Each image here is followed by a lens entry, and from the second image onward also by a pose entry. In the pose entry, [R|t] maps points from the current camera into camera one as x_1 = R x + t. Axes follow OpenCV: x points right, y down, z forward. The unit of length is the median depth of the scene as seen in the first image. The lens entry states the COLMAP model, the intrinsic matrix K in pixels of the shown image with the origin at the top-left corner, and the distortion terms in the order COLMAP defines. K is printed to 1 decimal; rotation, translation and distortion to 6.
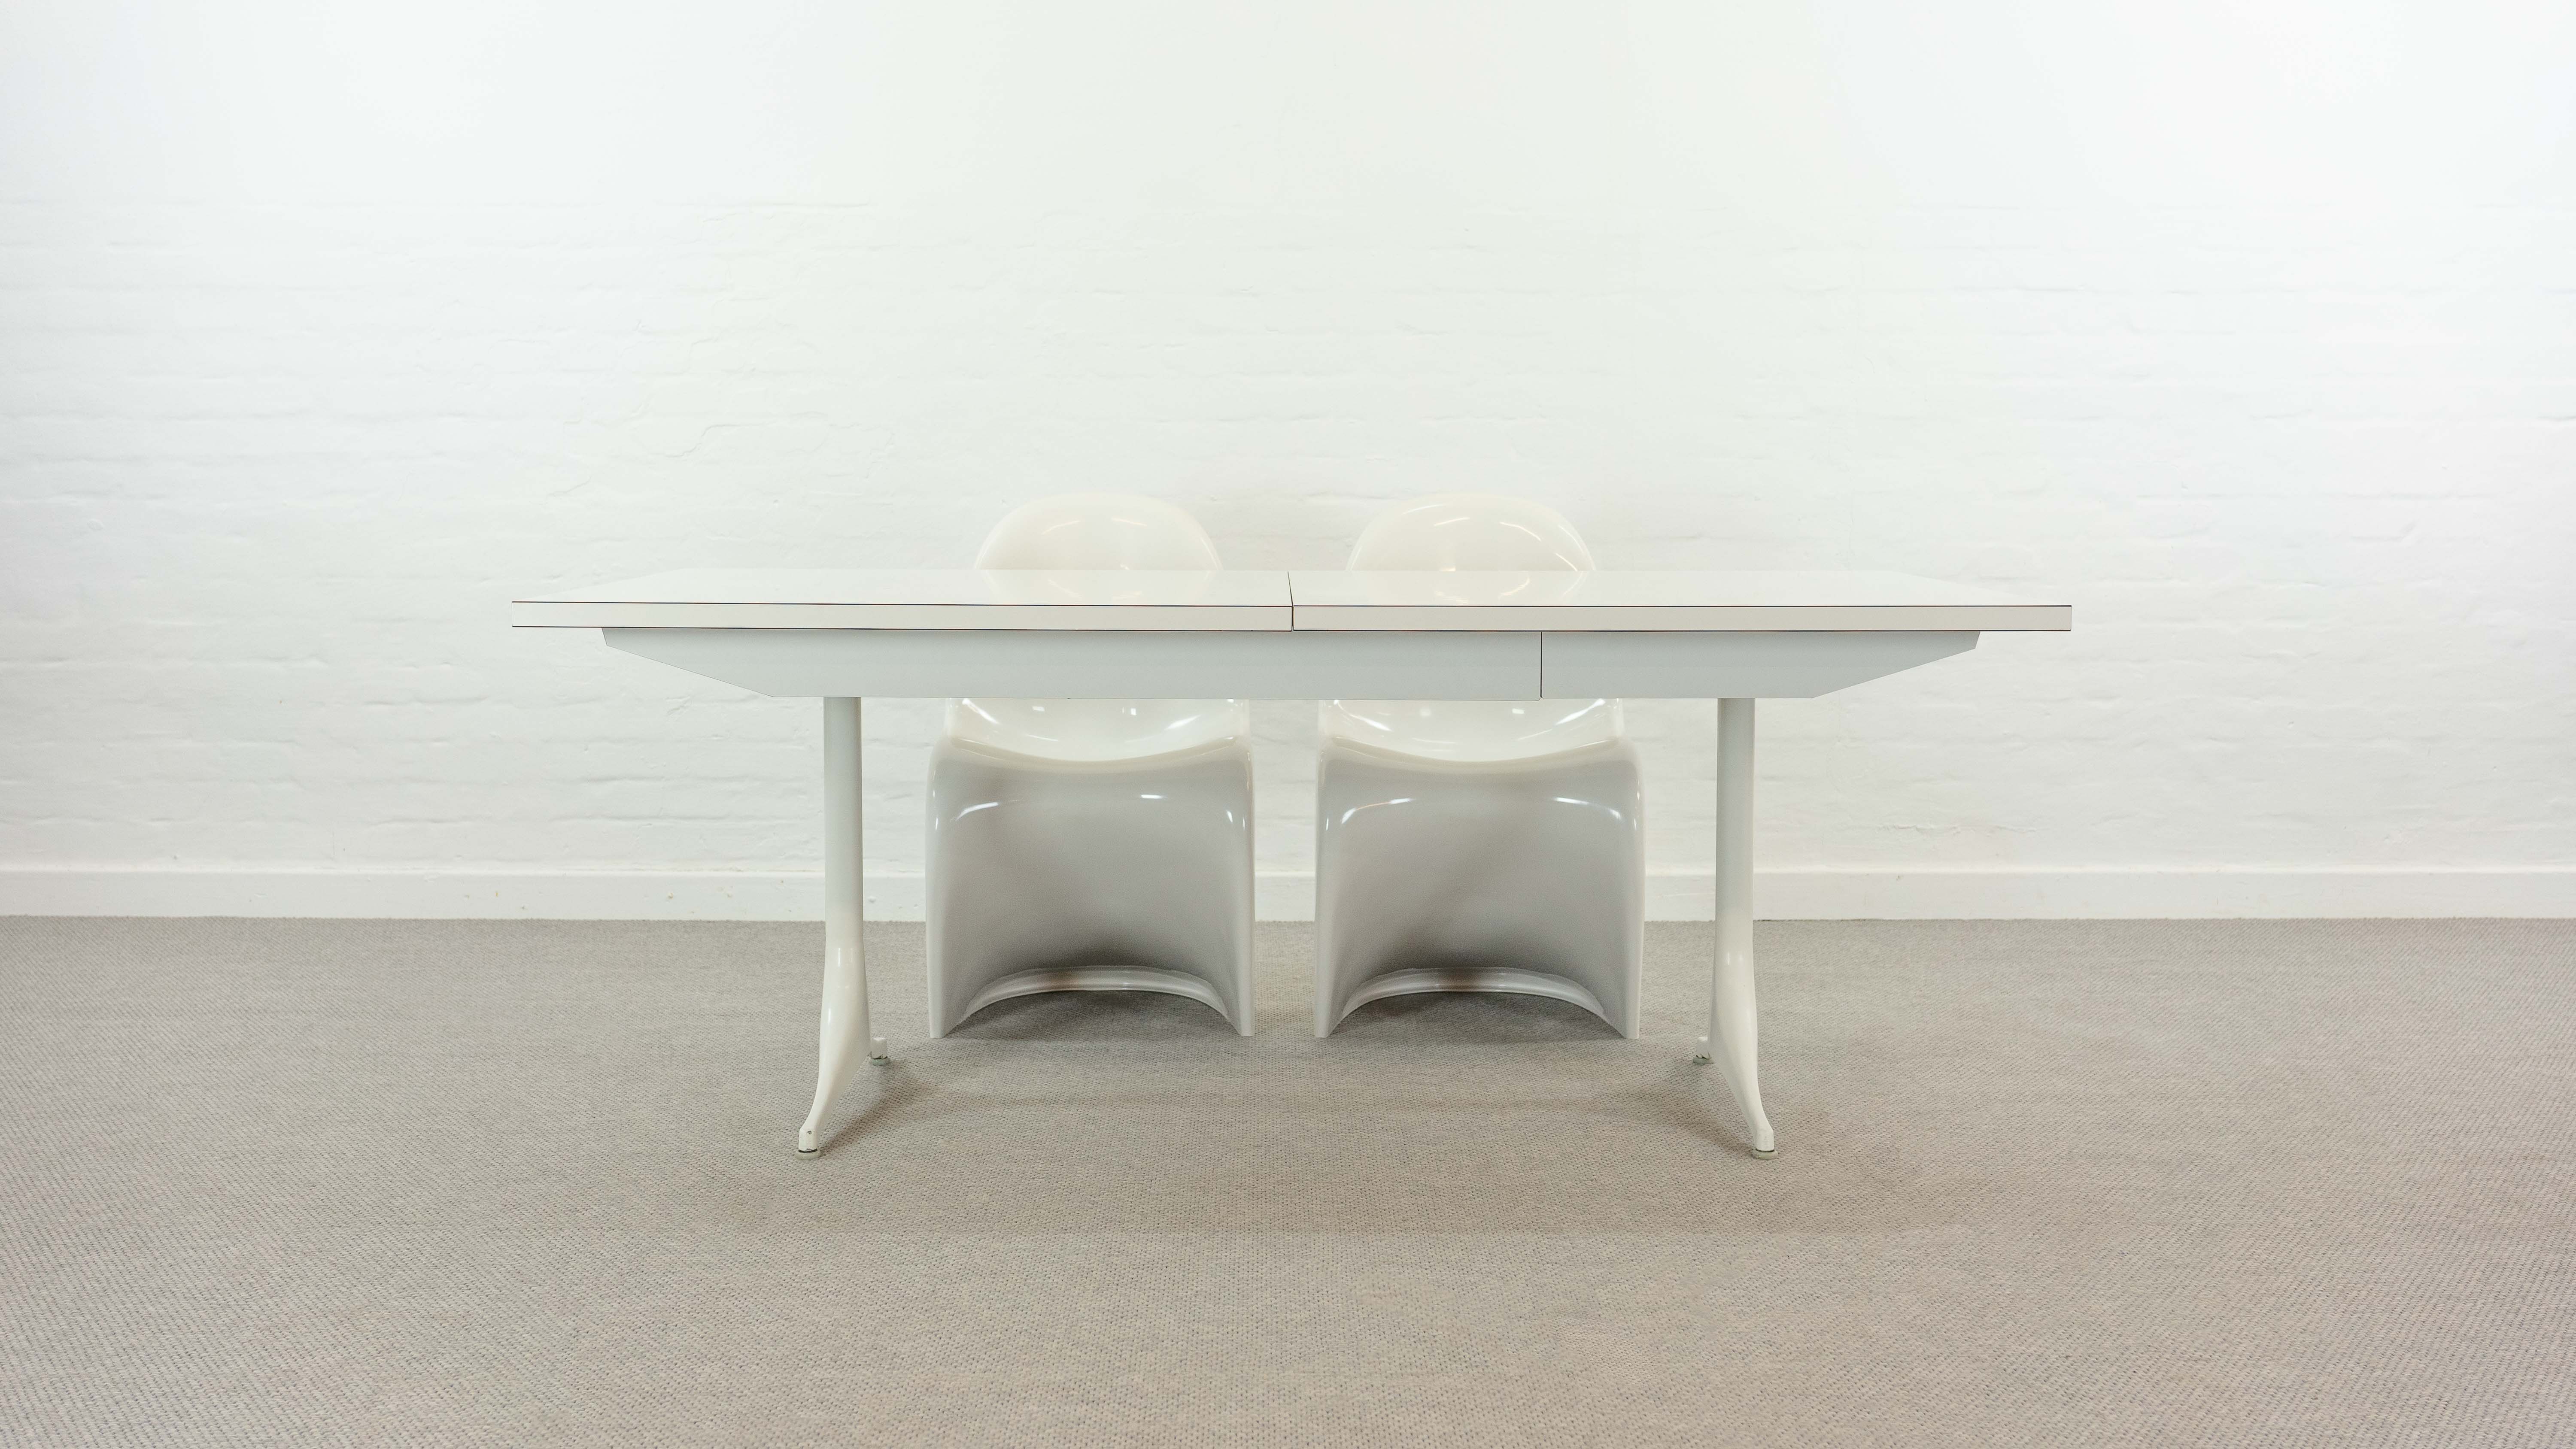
lens RADIAL K [[2951.7, 0, 1288.0], [0, 2951.7, 724.5], [0, 0, 1]] dist [0.006260, -0.009362]
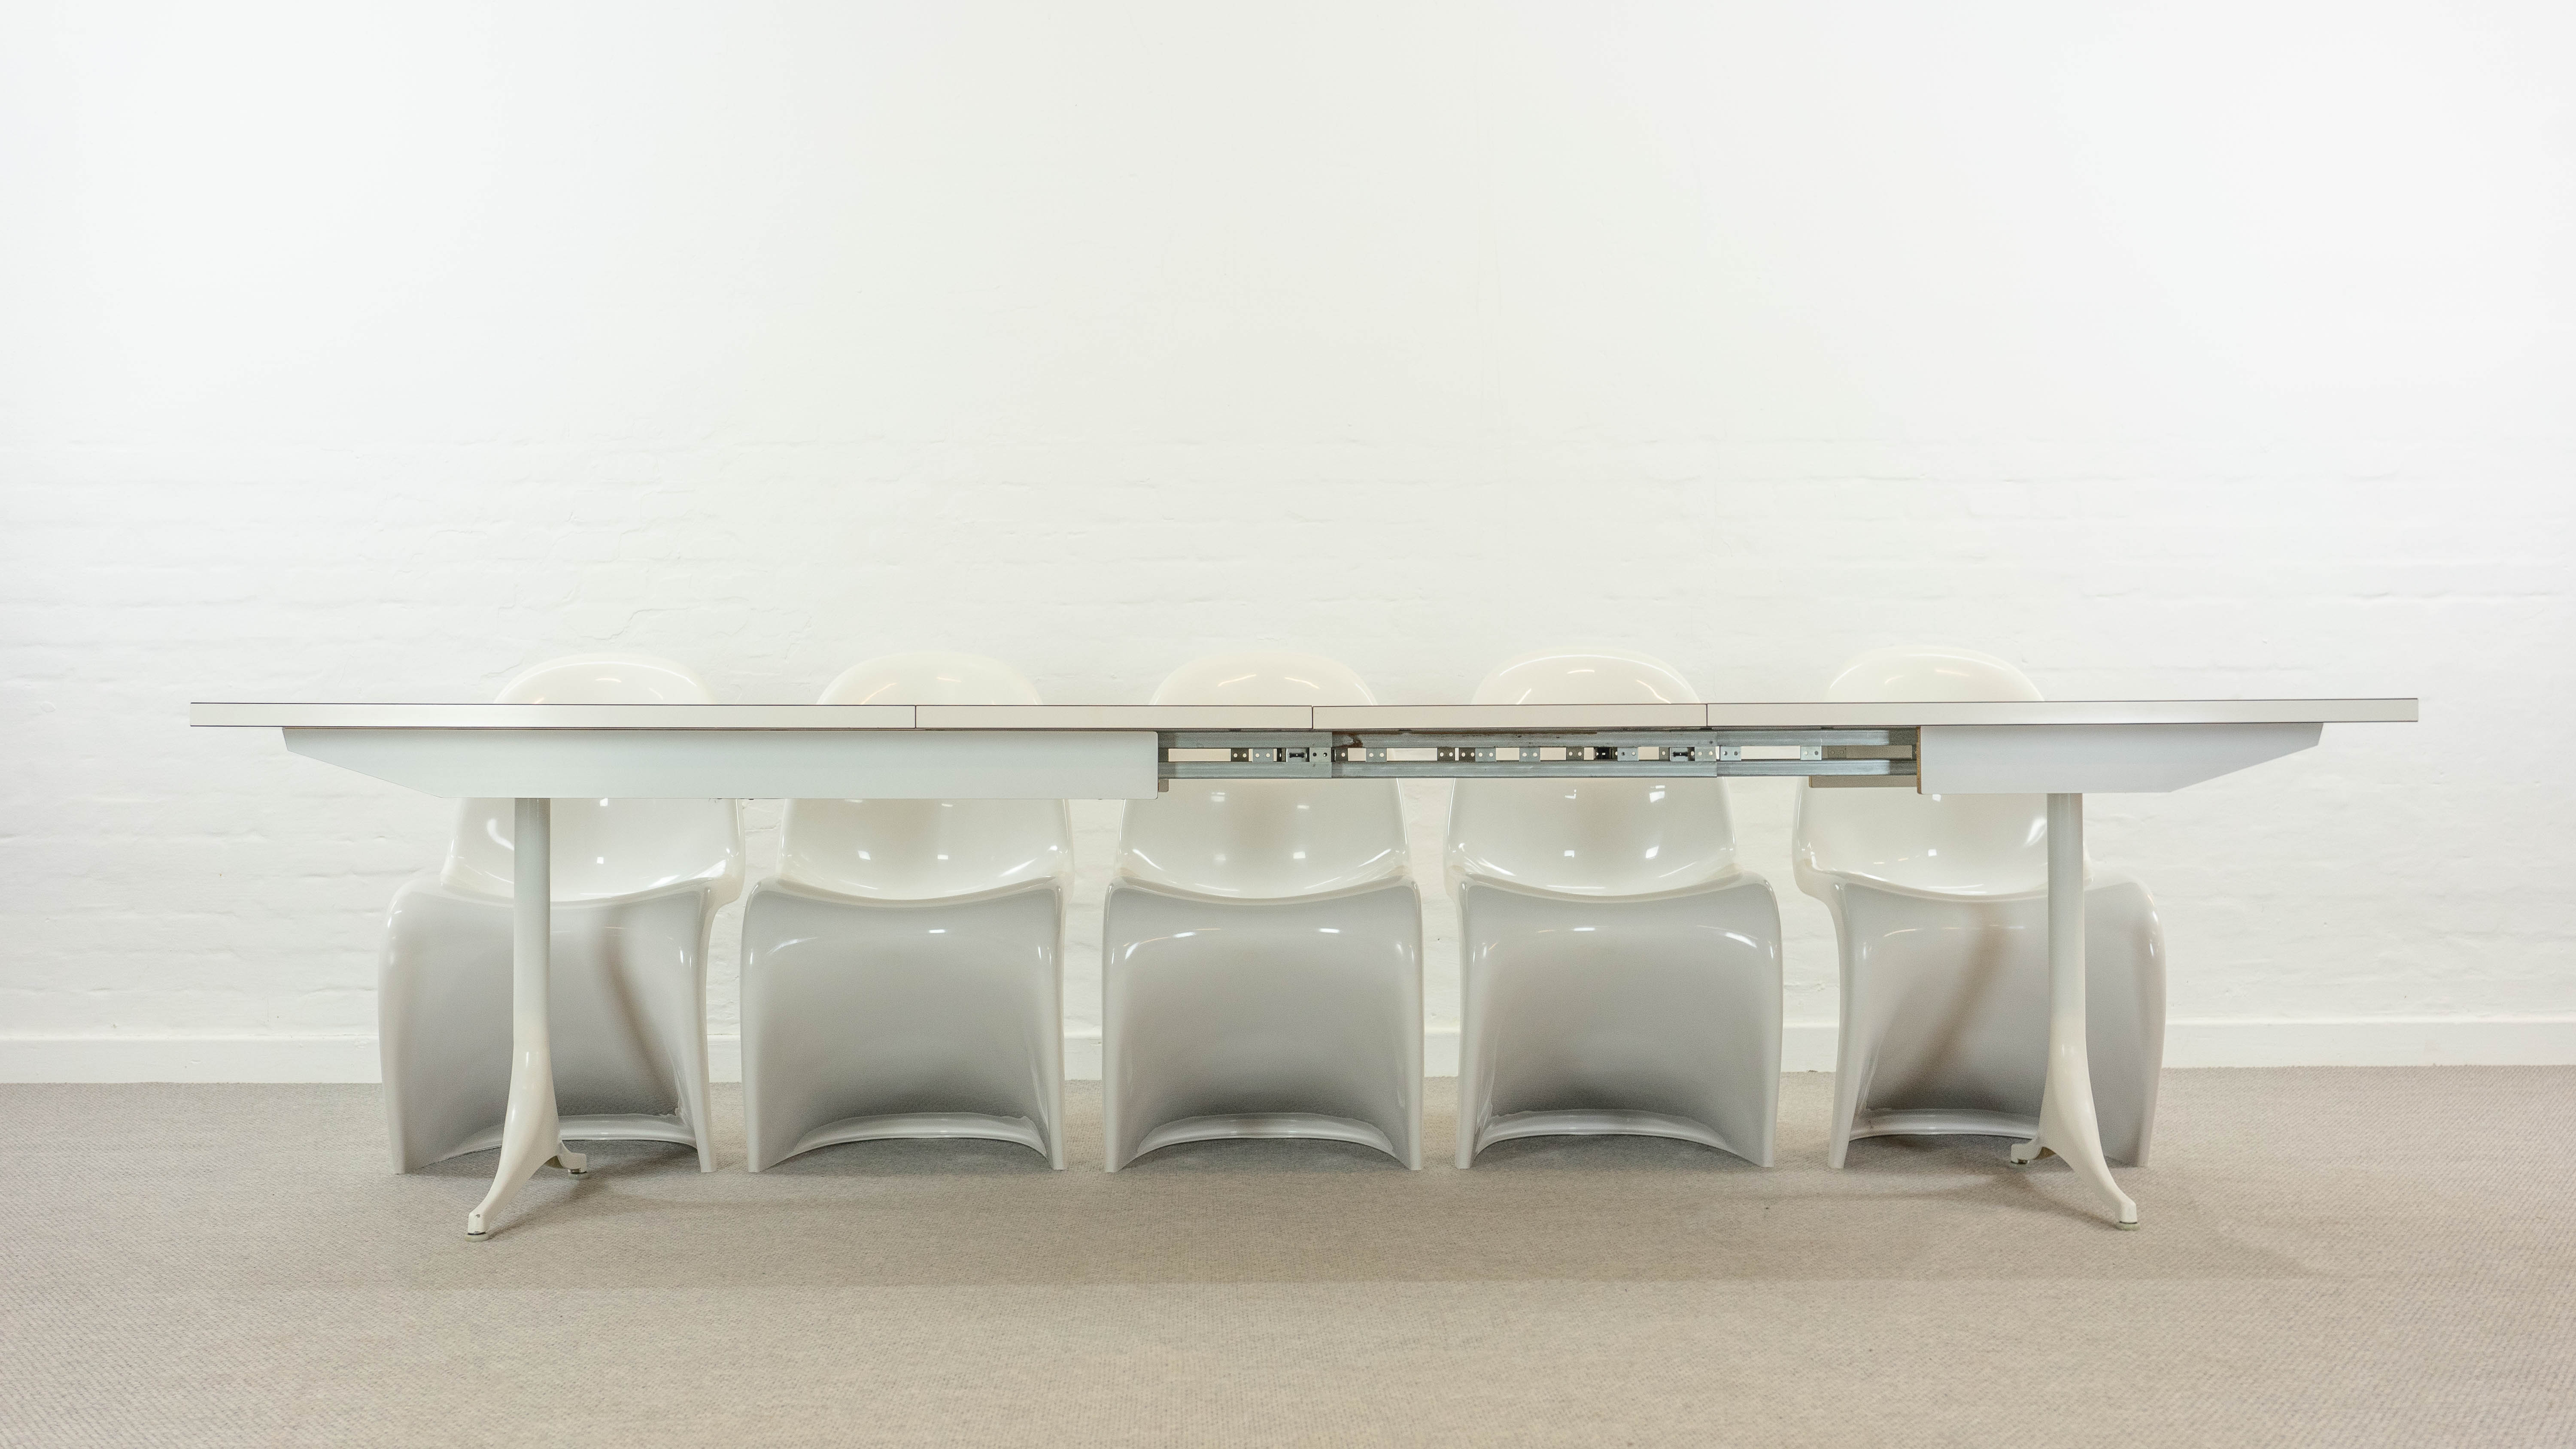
lens RADIAL K [[2951.7, 0, 1288.0], [0, 2951.7, 724.5], [0, 0, 1]] dist [0.006260, -0.009362]
pose [[0.999745, -0.005803, 0.021827, 0.019203], [0.008022, 0.994647, -0.103020, 0.068233], [-0.021112, 0.103169, 0.994440, -0.072291]]
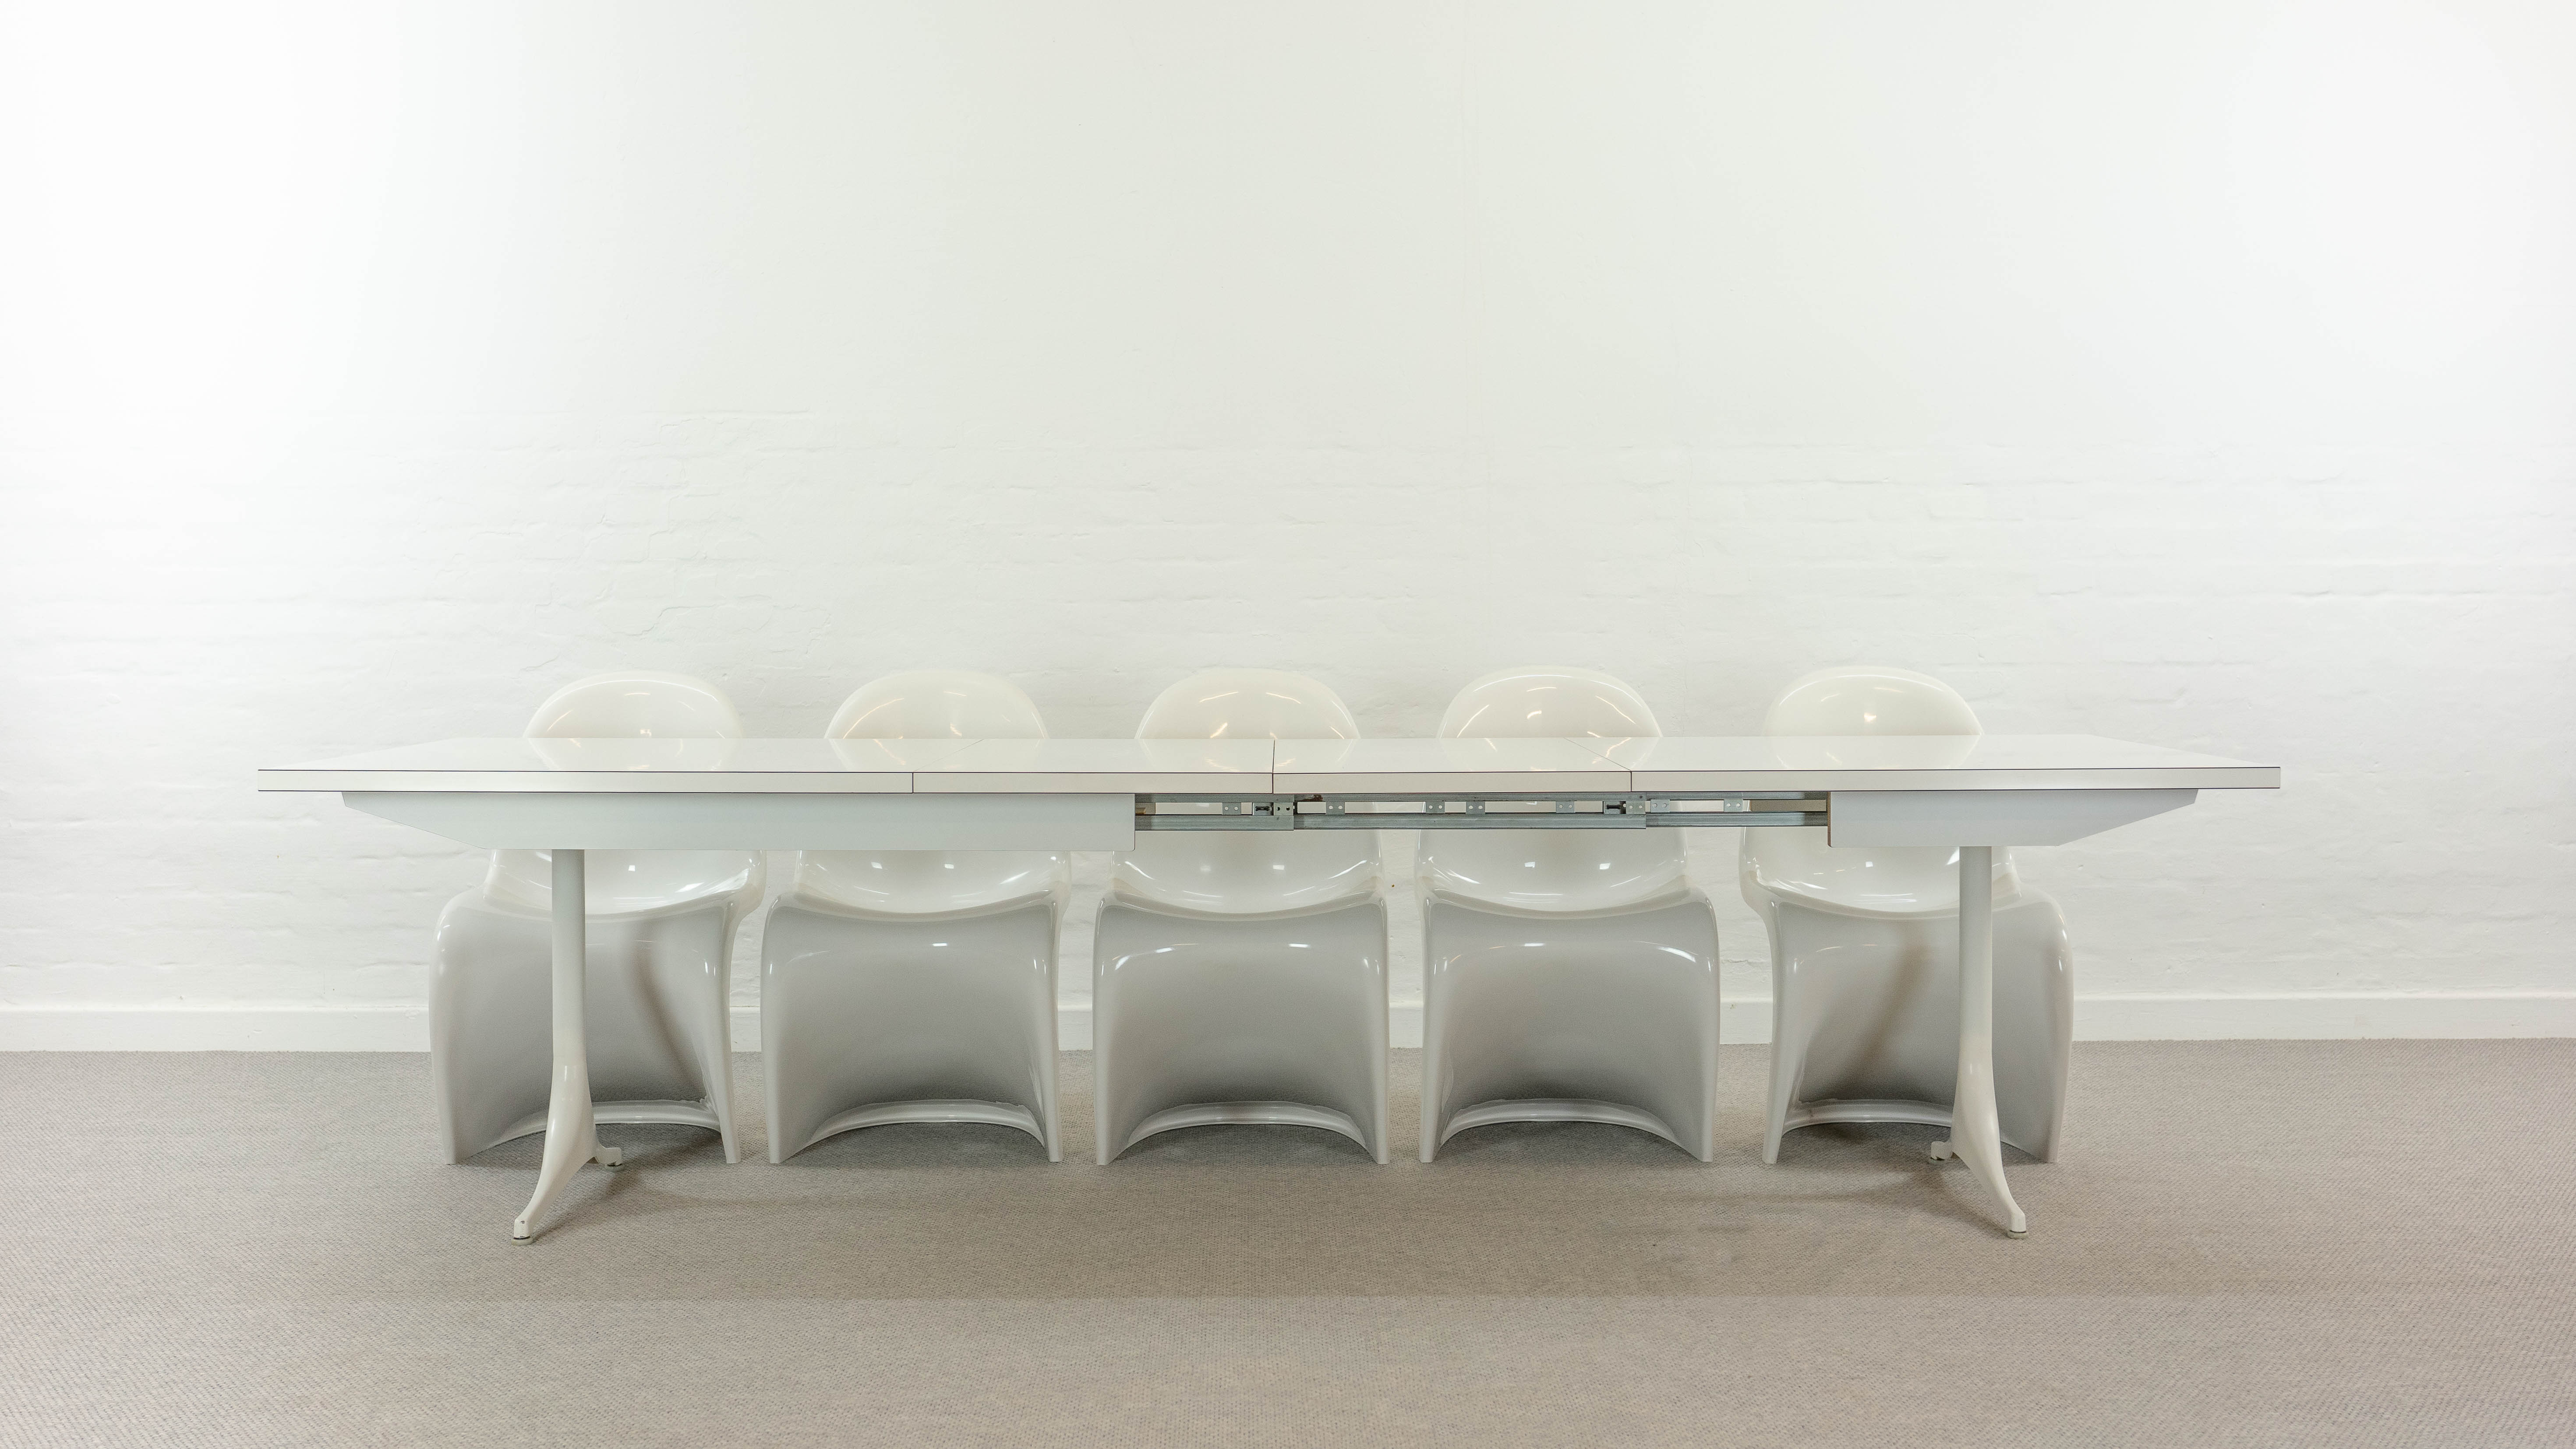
lens RADIAL K [[3012.6, 0, 1313.6], [0, 3012.6, 719.7], [0, 0, 1]] dist [0.006438, -0.007700]
pose [[0.999917, -0.004879, 0.011893, 0.048935], [0.005501, 0.998590, -0.052793, 0.004084], [-0.011619, 0.052854, 0.998535, -0.193020]]
